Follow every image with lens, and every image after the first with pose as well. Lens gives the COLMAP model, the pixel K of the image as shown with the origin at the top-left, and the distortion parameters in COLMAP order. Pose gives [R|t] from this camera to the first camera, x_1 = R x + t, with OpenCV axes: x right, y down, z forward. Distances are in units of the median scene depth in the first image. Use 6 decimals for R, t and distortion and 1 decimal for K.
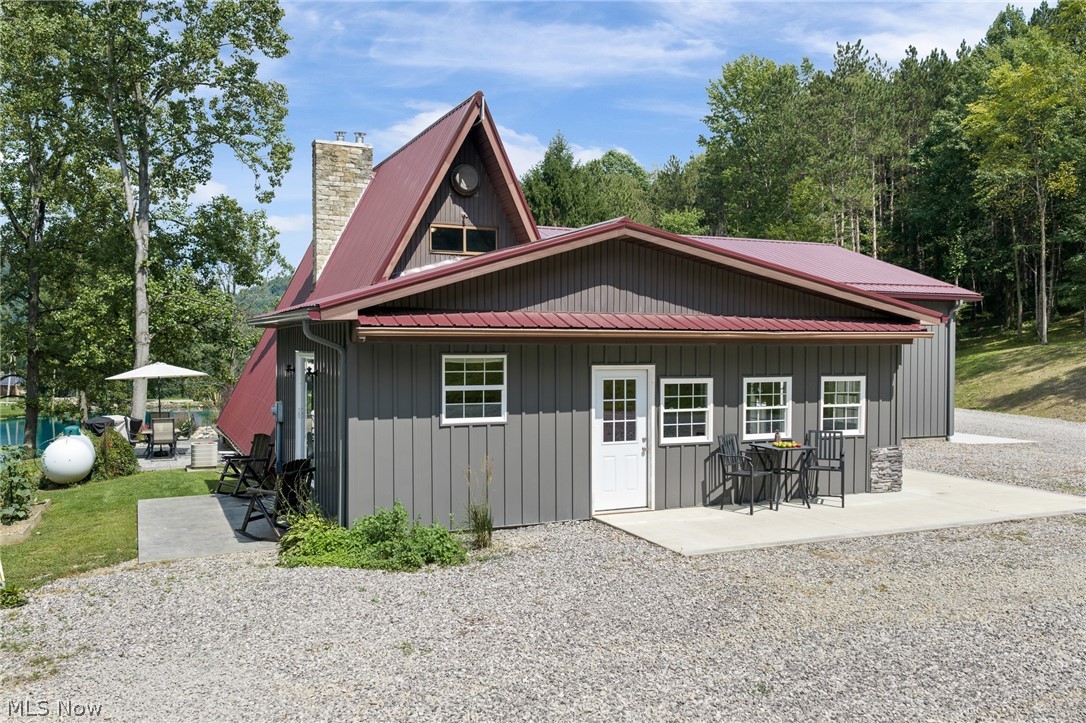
lens RADIAL K [[924.8, 0, 543.0], [0, 924.8, 361.5], [0, 0, 1]] dist [0.019497, -0.003899]
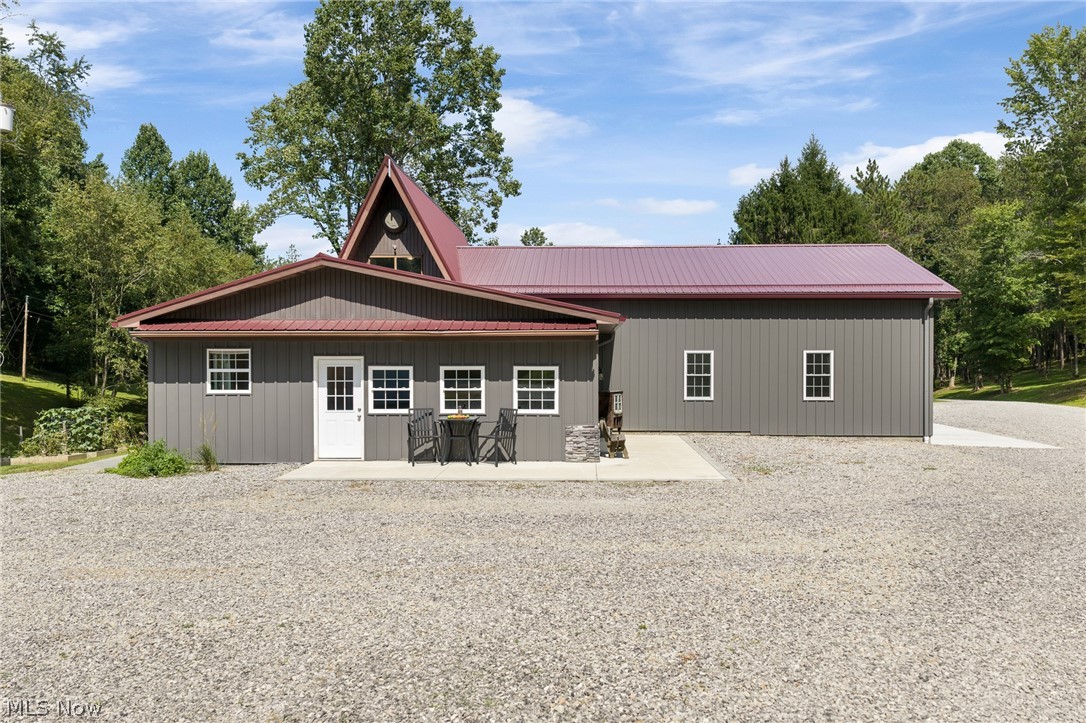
lens RADIAL K [[924.8, 0, 543.0], [0, 924.8, 361.5], [0, 0, 1]] dist [0.019497, -0.003899]
pose [[0.889141, 0.000197, -0.457634, 0.995722], [-0.004966, 0.999945, -0.009218, 0.023179], [0.457607, 0.010469, 0.889093, -0.115095]]
